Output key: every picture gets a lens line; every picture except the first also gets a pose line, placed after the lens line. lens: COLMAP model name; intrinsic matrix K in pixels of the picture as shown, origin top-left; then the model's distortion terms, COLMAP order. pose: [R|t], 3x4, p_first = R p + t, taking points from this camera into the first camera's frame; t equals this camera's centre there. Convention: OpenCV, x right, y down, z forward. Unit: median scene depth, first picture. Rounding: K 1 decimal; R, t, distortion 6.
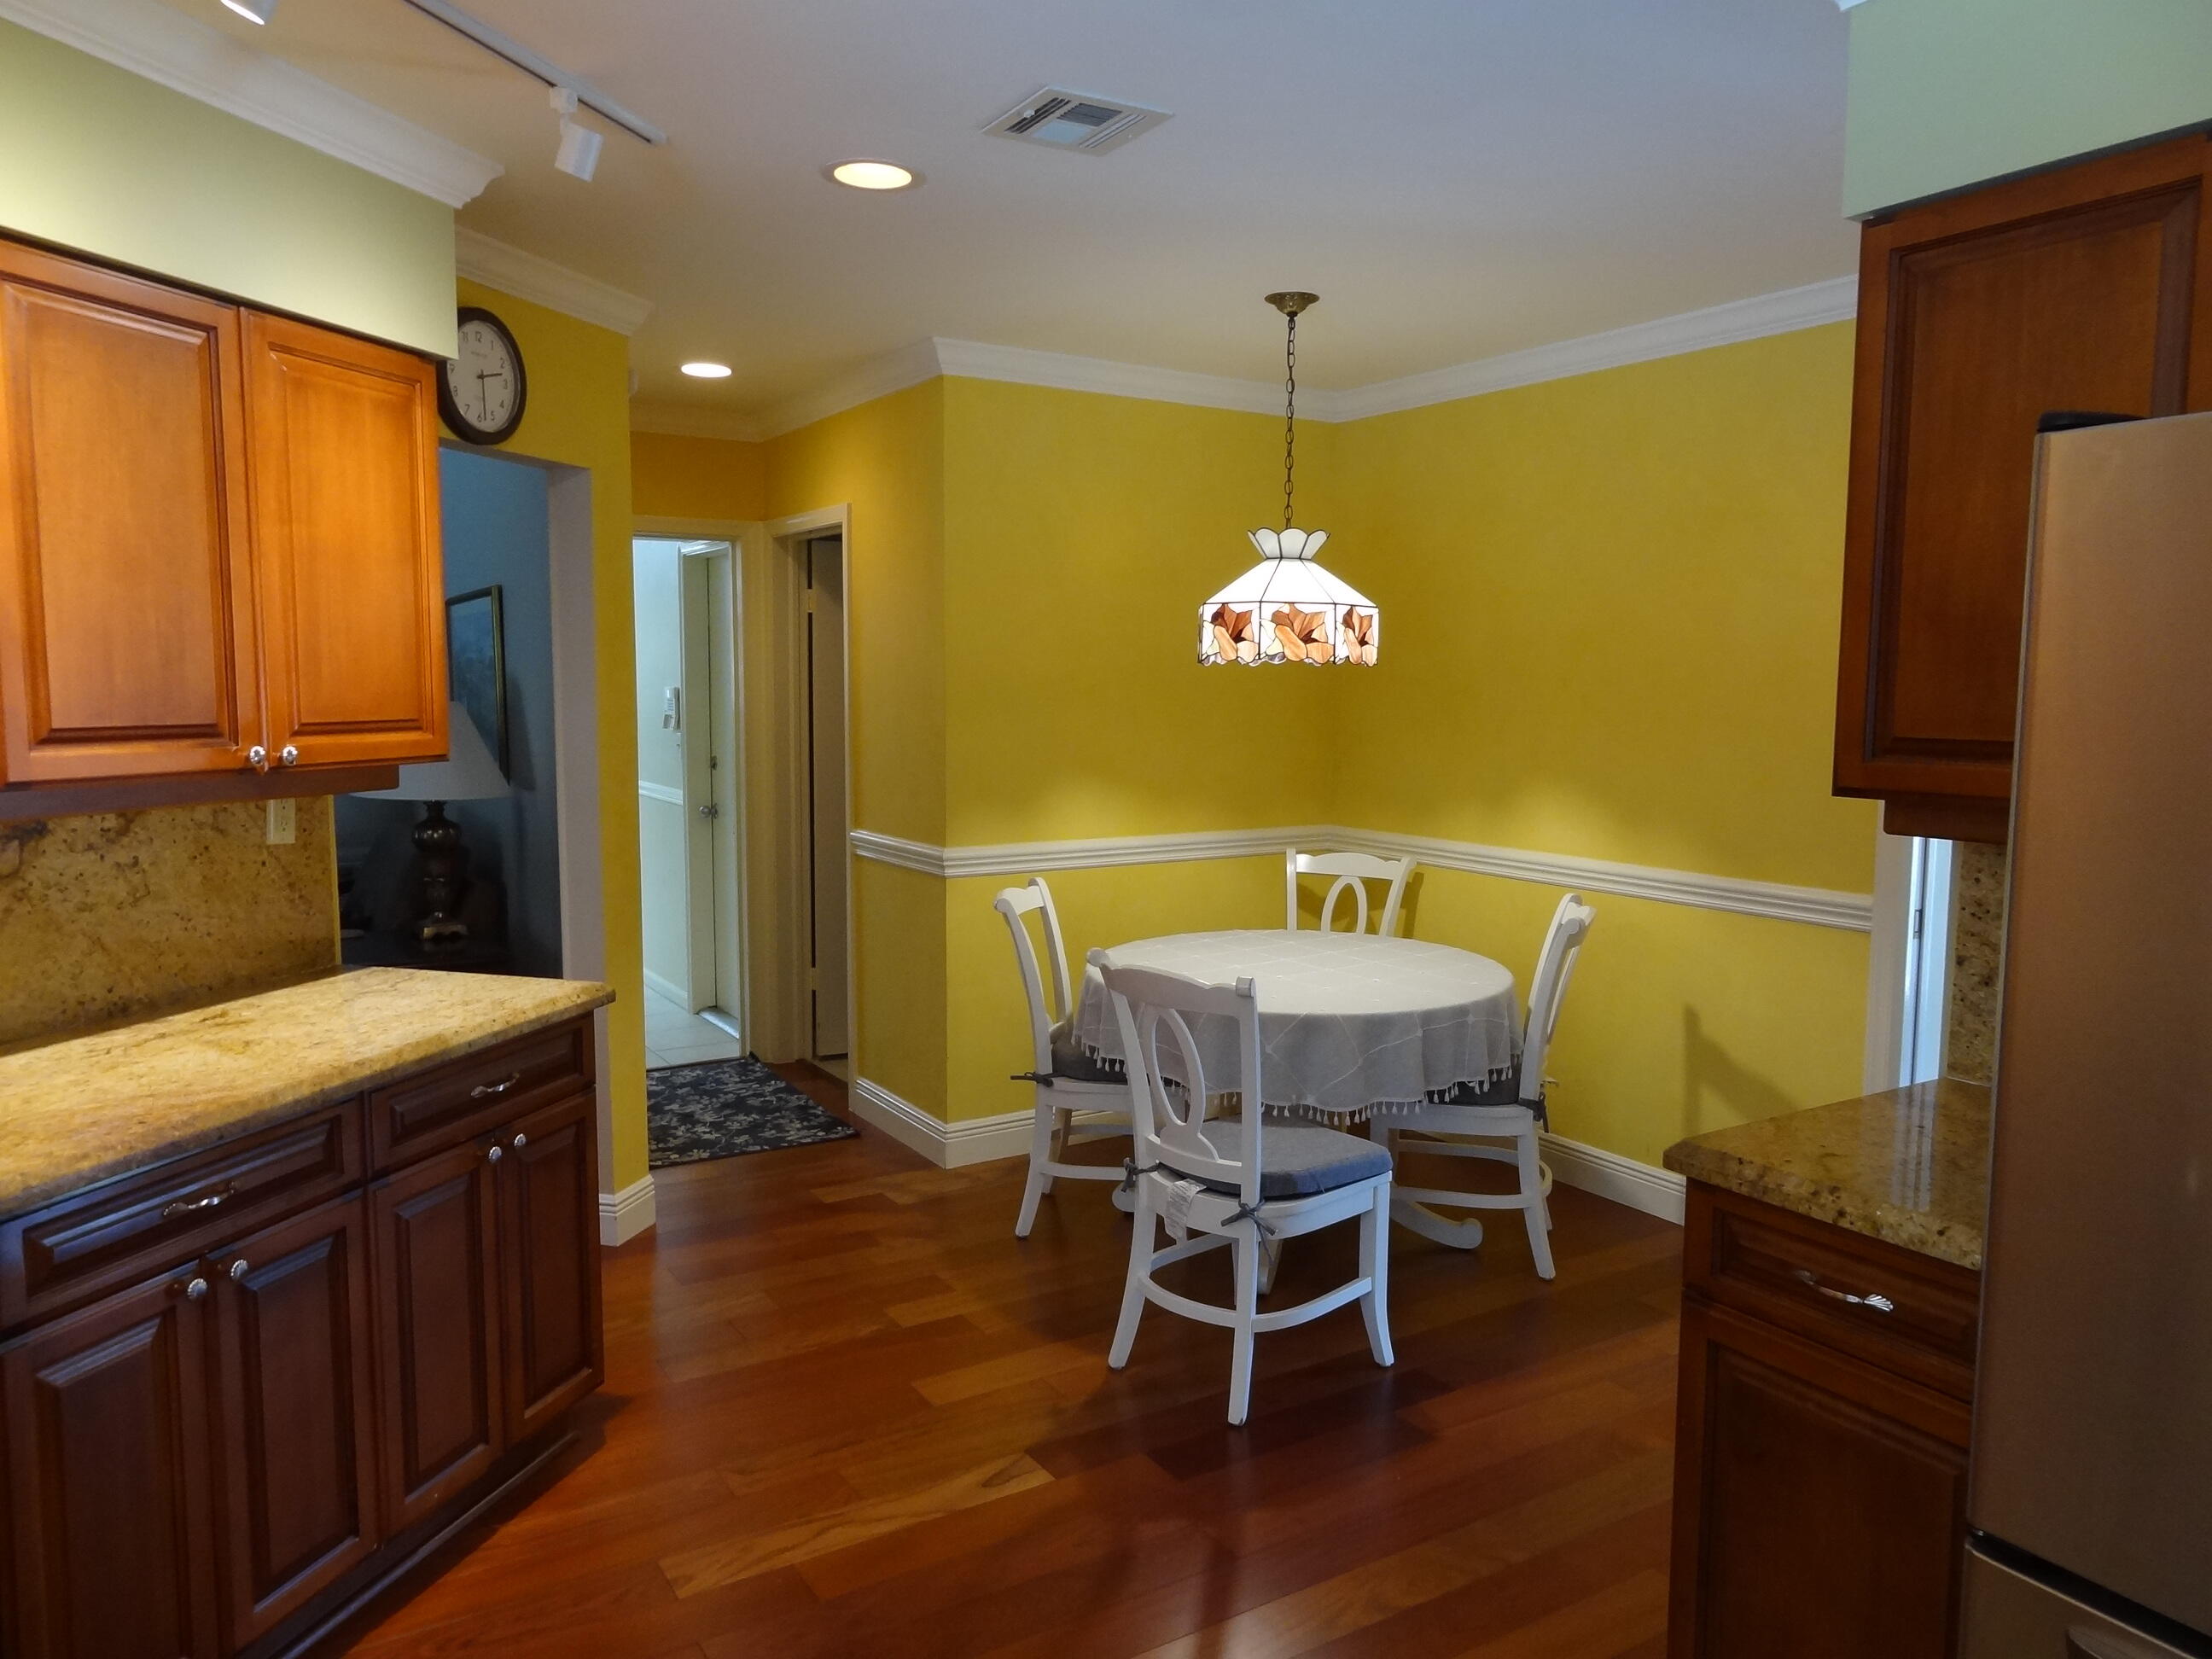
lens RADIAL K [[1553.8, 0, 1108.2], [0, 1553.8, 835.1], [0, 0, 1]] dist [0.006818, -0.000267]
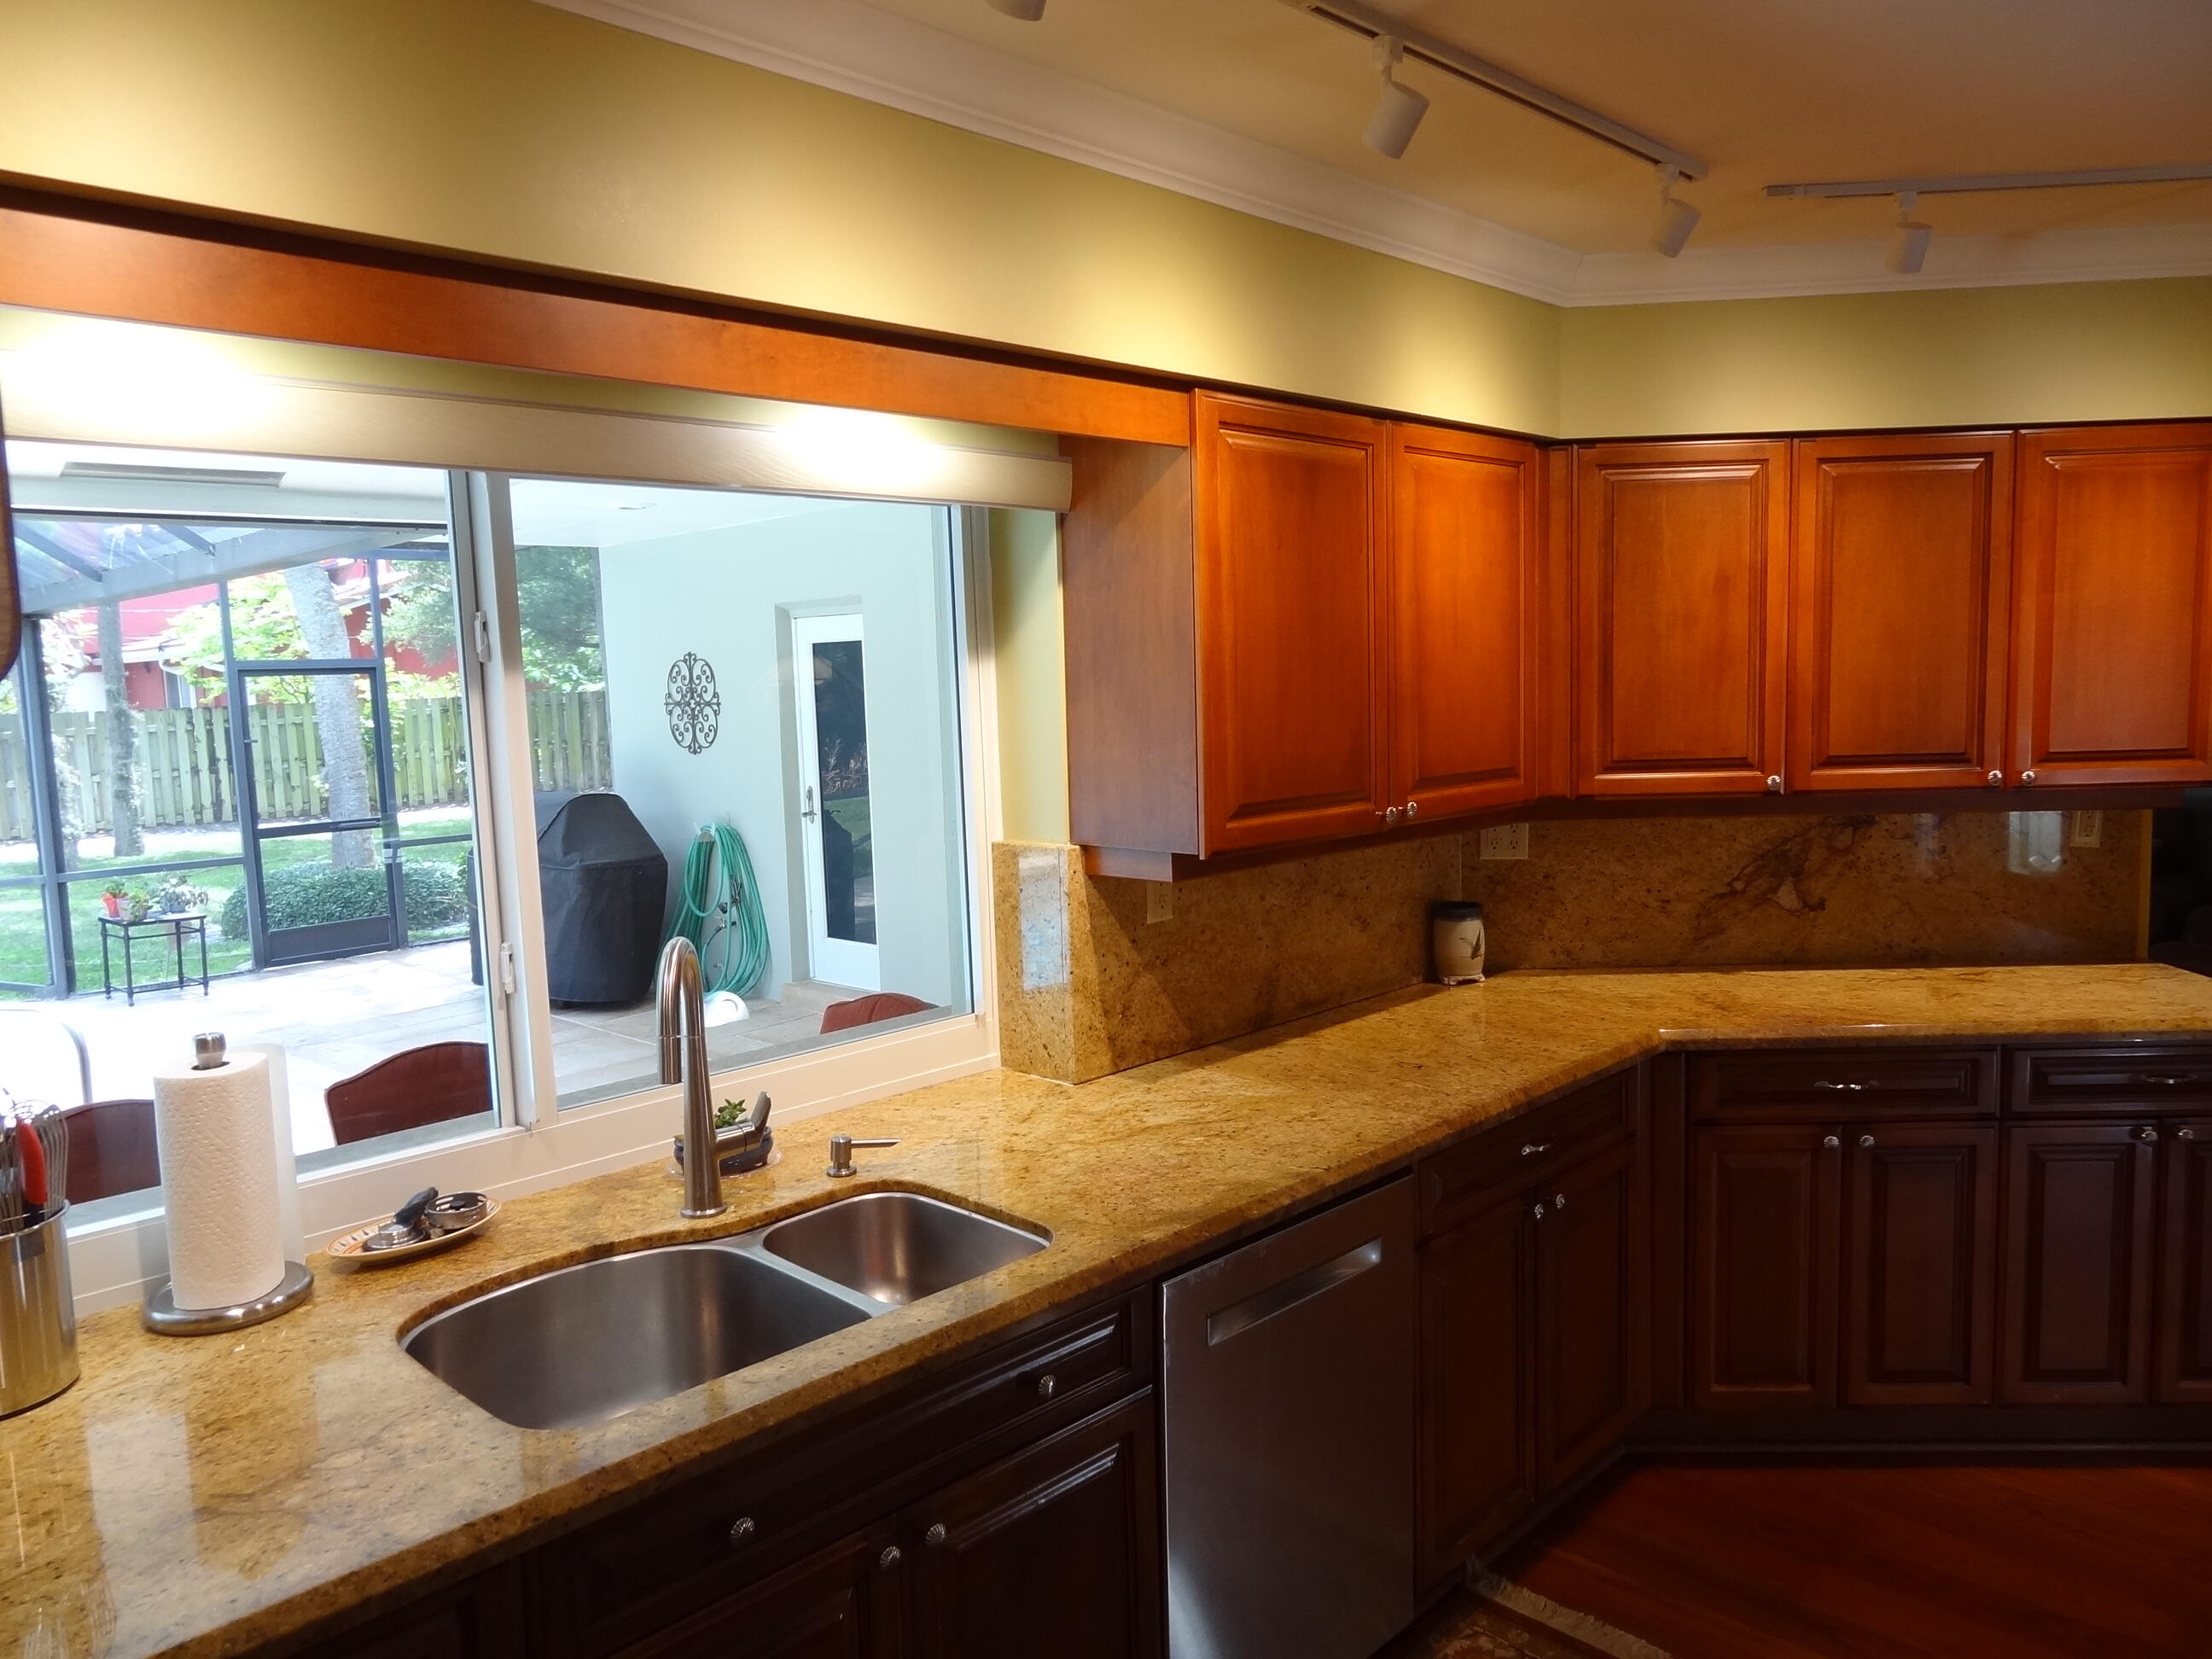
lens RADIAL K [[1553.8, 0, 1107.6], [0, 1553.8, 819.8], [0, 0, 1]] dist [0.006818, -0.000267]
pose [[0.225646, 0.079239, -0.970982, 0.543924], [-0.067262, 0.995575, 0.065615, -0.050832], [0.971885, 0.050505, 0.229977, -0.012813]]
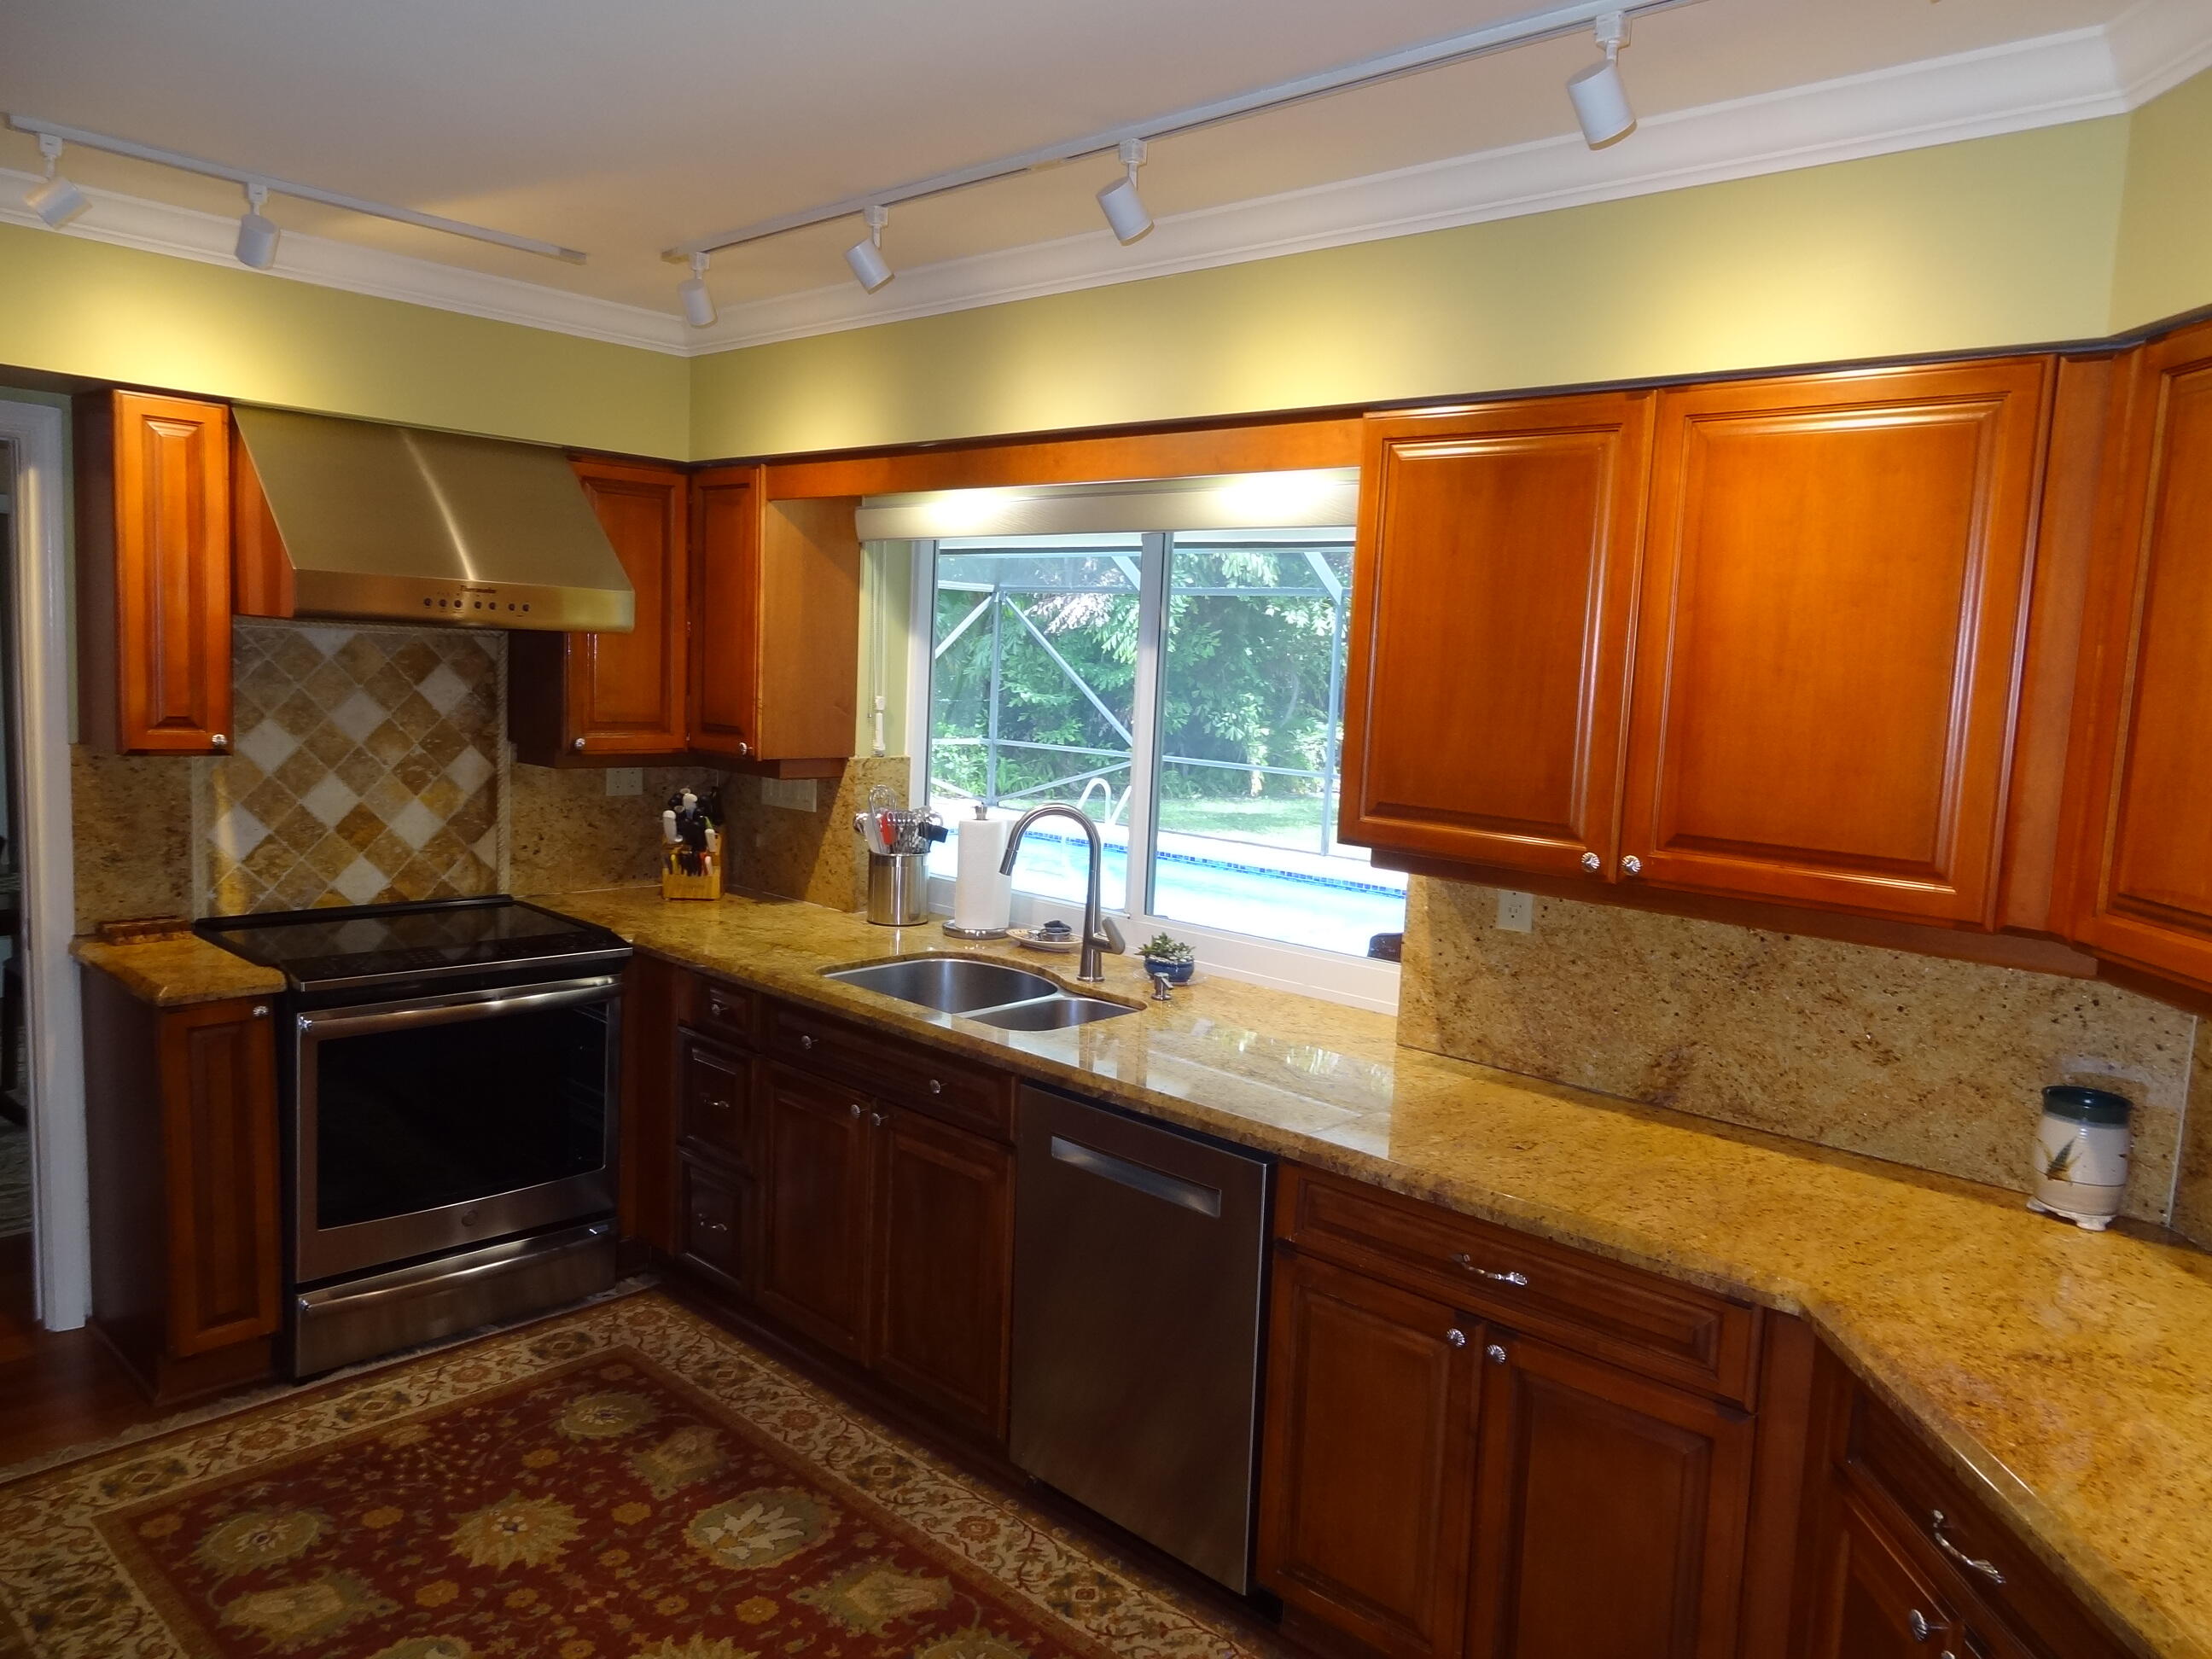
lens RADIAL K [[1553.8, 0, 1114.1], [0, 1553.8, 829.7], [0, 0, 1]] dist [0.006818, -0.000267]
pose [[-0.961784, -0.018862, -0.273160, 0.007446], [-0.080304, 0.973186, 0.215548, -0.204033], [0.261770, 0.229246, -0.937509, 1.330233]]
